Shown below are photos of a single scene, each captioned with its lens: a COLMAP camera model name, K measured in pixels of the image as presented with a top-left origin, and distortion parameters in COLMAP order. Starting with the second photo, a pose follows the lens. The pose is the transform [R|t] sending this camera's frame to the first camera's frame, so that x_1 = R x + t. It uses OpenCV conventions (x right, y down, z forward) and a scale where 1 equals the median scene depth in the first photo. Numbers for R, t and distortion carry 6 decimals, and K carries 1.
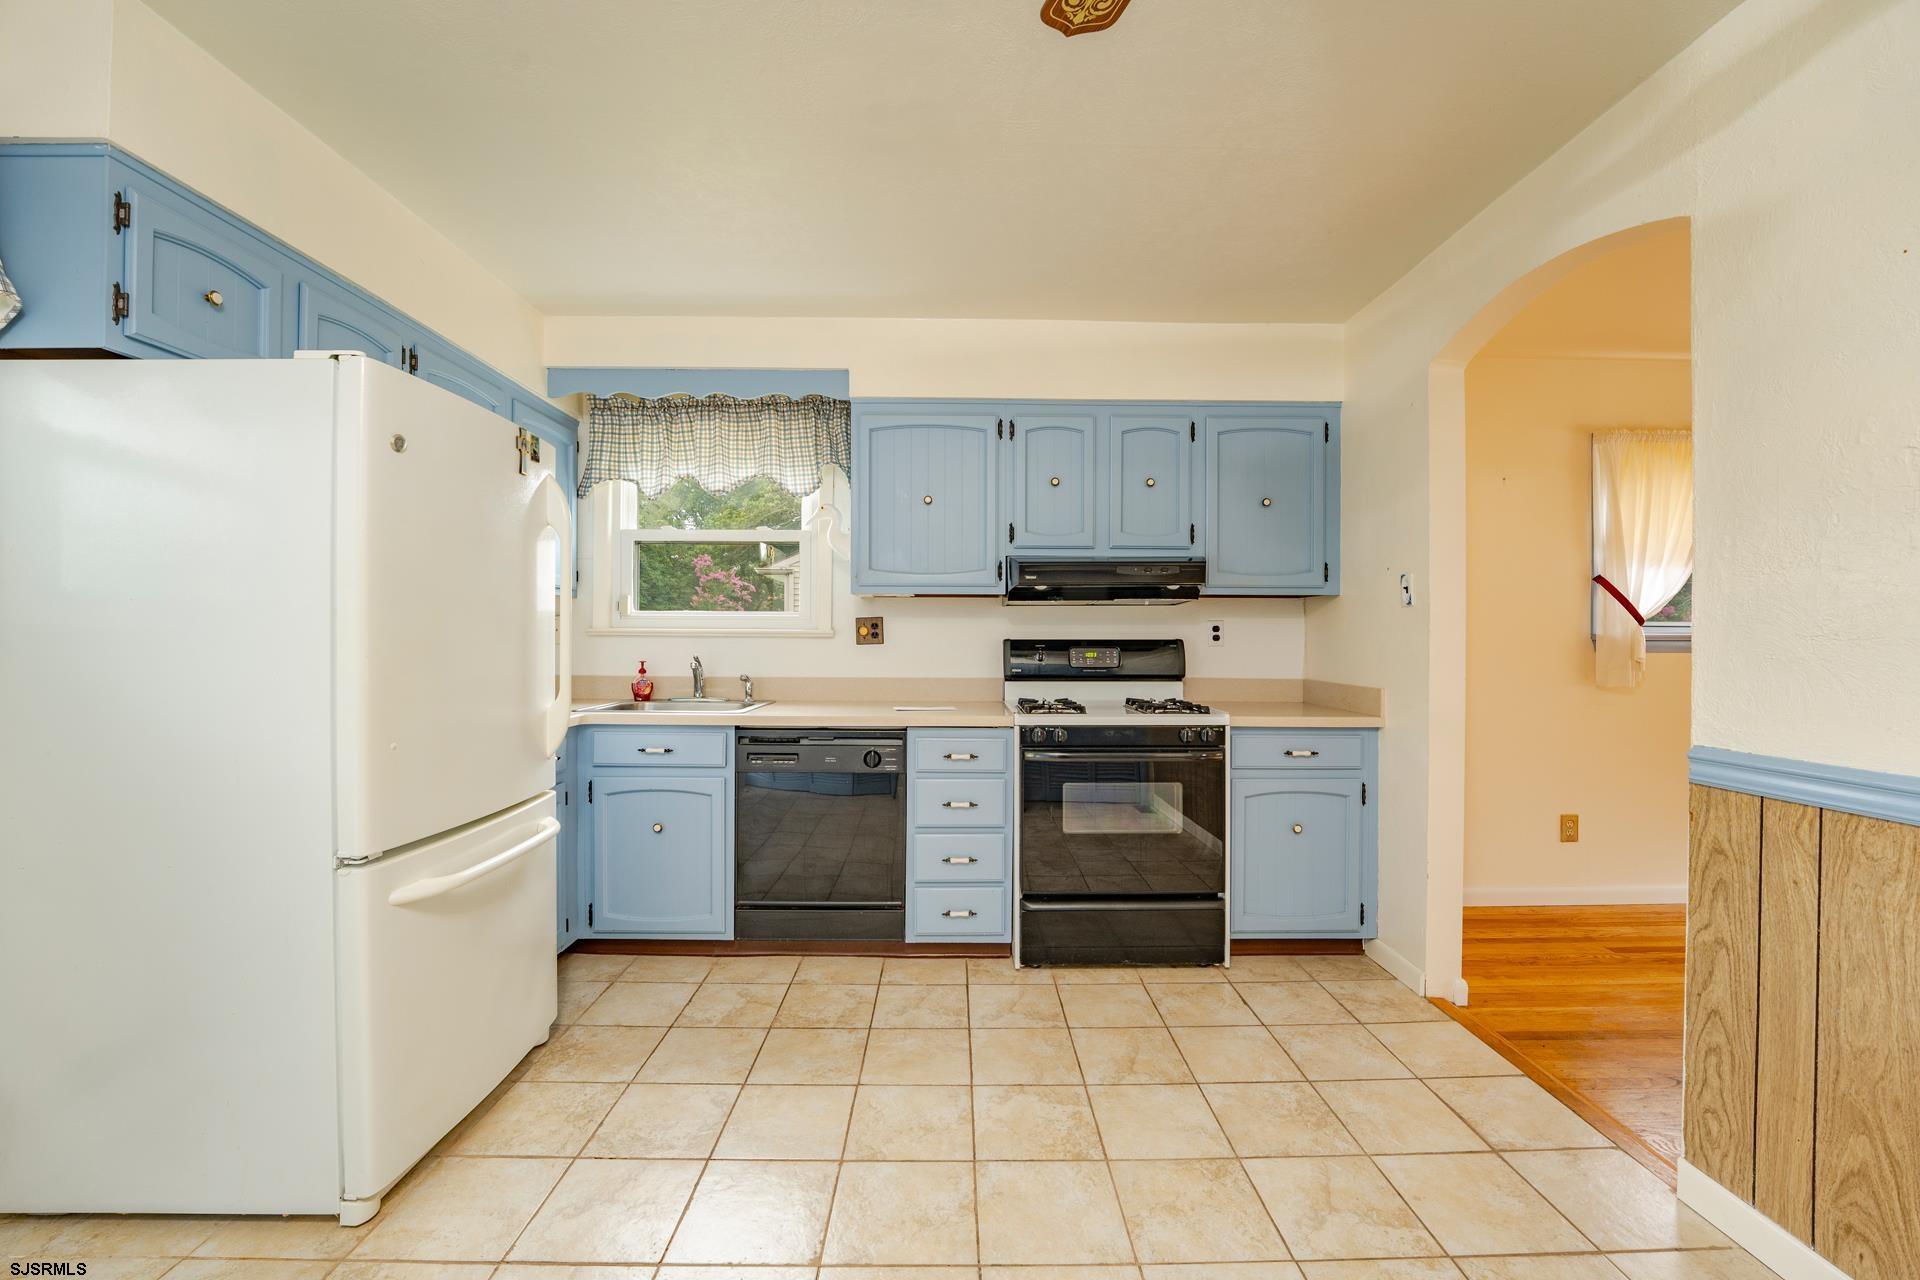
lens RADIAL K [[782.5, 0, 965.7], [0, 782.5, 637.5], [0, 0, 1]] dist [-0.031570, 0.005360]
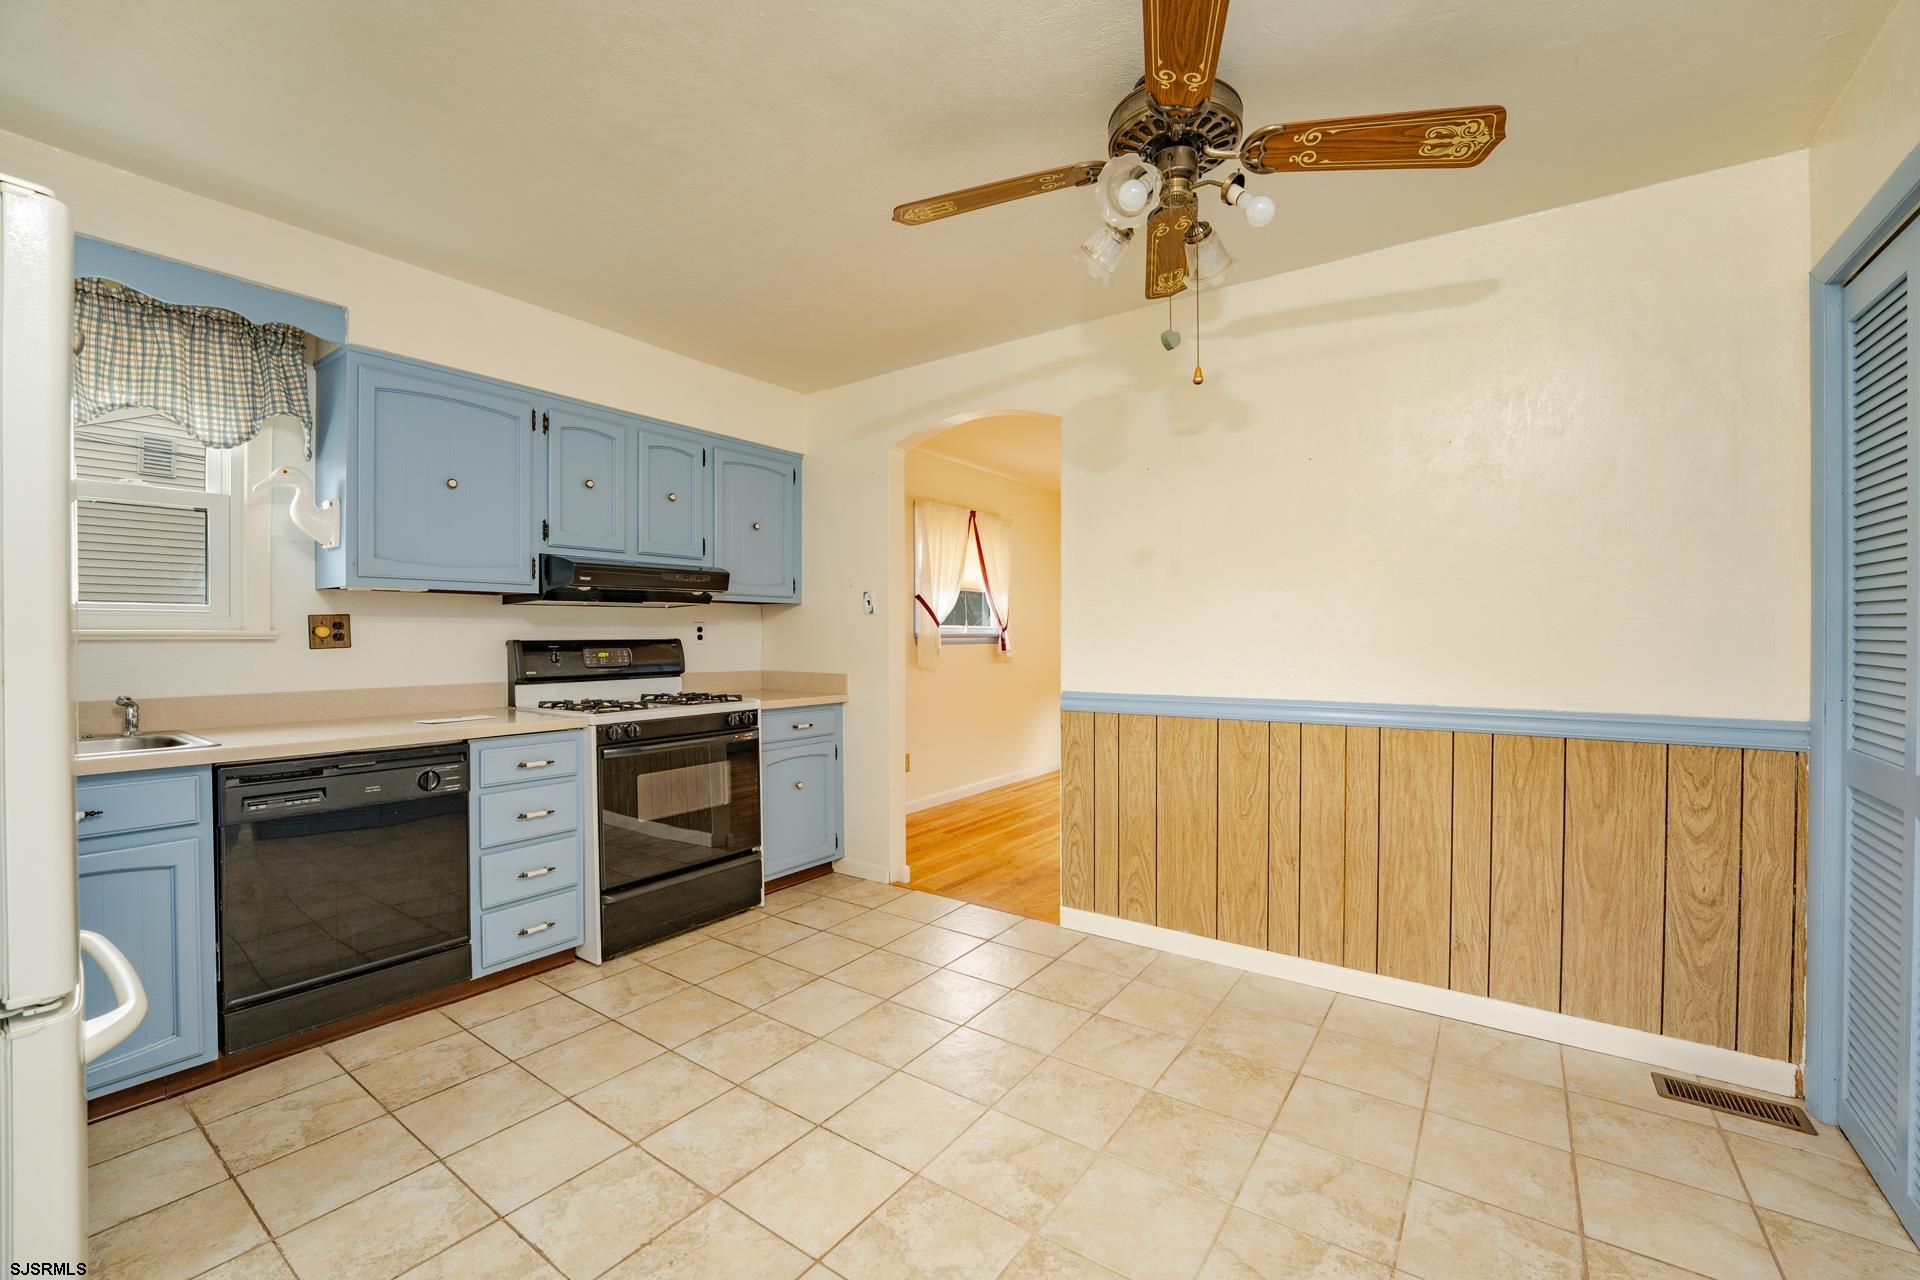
lens RADIAL K [[782.5, 0, 965.7], [0, 782.5, 637.5], [0, 0, 1]] dist [-0.031570, 0.005360]
pose [[0.585414, -0.007515, 0.810699, -0.462244], [0.005390, 0.999971, 0.005378, -0.004071], [-0.810716, 0.001221, 0.585438, 0.020190]]
